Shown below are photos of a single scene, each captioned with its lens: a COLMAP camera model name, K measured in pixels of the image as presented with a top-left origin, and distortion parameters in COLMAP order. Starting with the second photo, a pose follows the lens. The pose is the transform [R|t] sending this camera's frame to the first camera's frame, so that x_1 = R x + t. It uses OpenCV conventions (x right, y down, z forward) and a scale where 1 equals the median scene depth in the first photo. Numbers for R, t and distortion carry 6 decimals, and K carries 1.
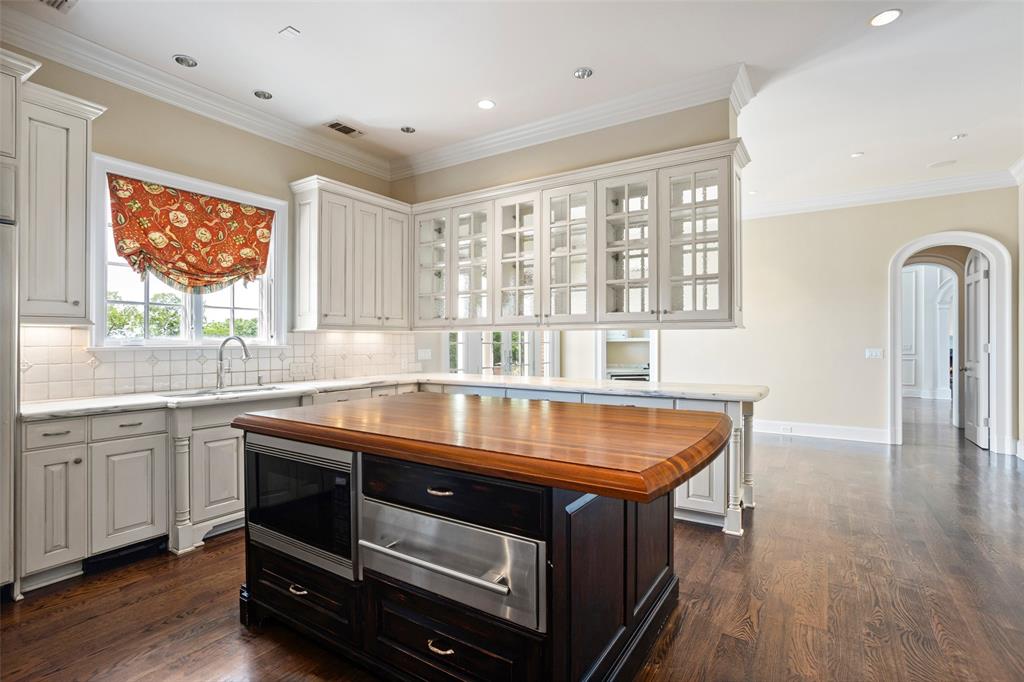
lens RADIAL K [[505.3, 0, 512.9], [0, 505.3, 344.7], [0, 0, 1]] dist [-0.035986, 0.014338]
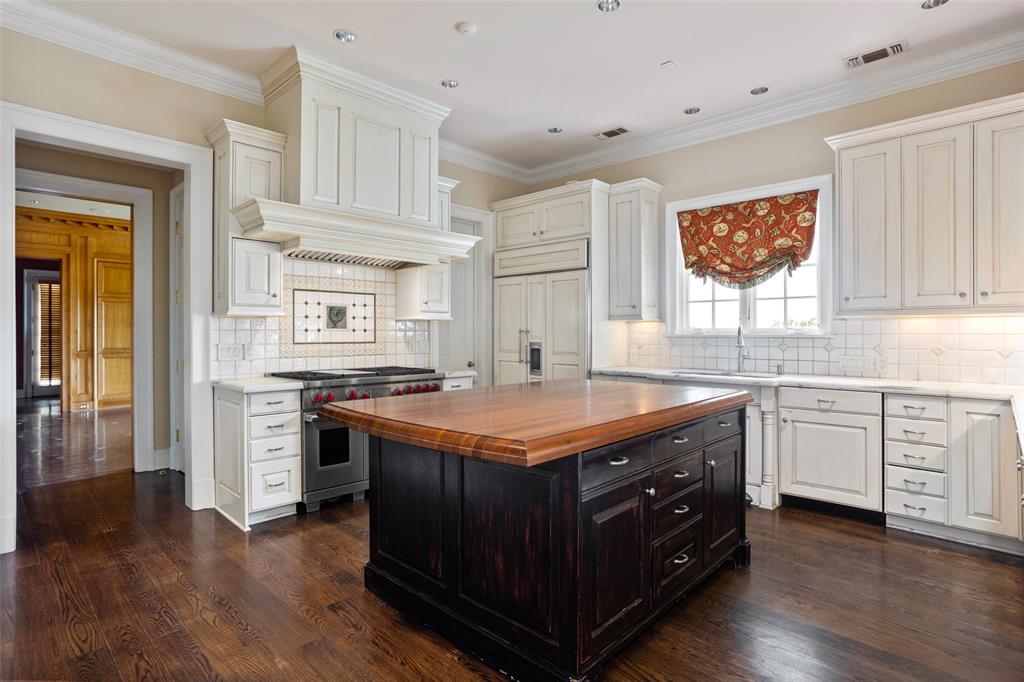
lens RADIAL K [[526.8, 0, 520.2], [0, 526.8, 326.5], [0, 0, 1]] dist [-0.026719, 0.005387]
pose [[-0.183504, -0.007634, -0.982989, 0.632978], [-0.007405, 0.999952, -0.006383, -0.003264], [0.982991, 0.006107, -0.183552, 0.703358]]
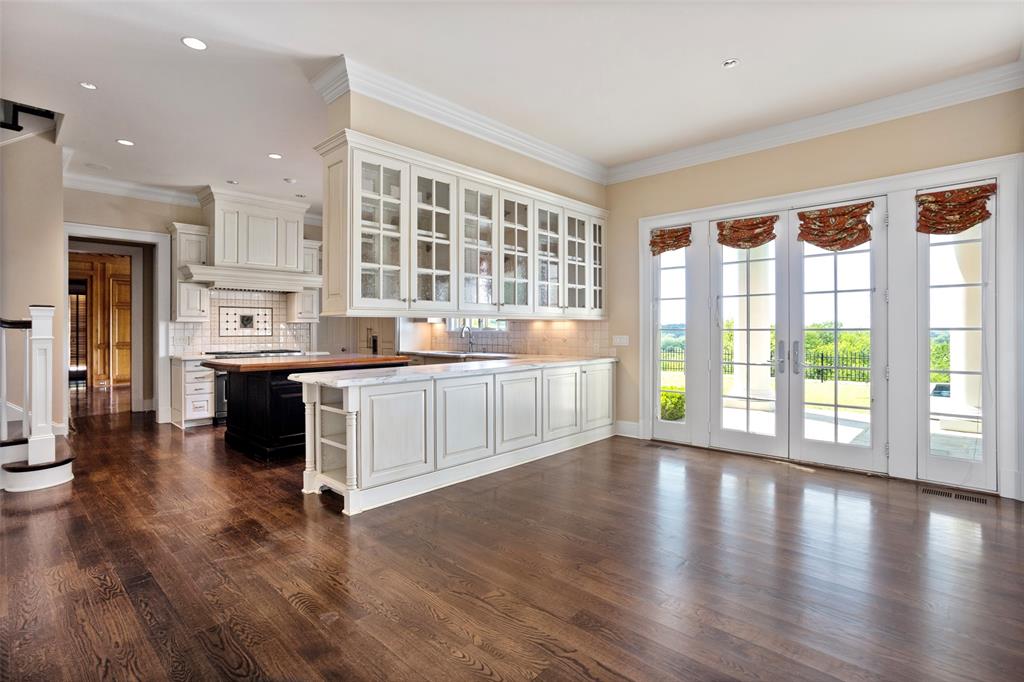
lens RADIAL K [[505.3, 0, 535.7], [0, 505.3, 321.9], [0, 0, 1]] dist [-0.035986, 0.014338]
pose [[-0.166985, -0.011369, -0.985894, 1.203722], [-0.004428, 0.999932, -0.010781, -0.009983], [0.985949, 0.002565, -0.167024, 1.406816]]
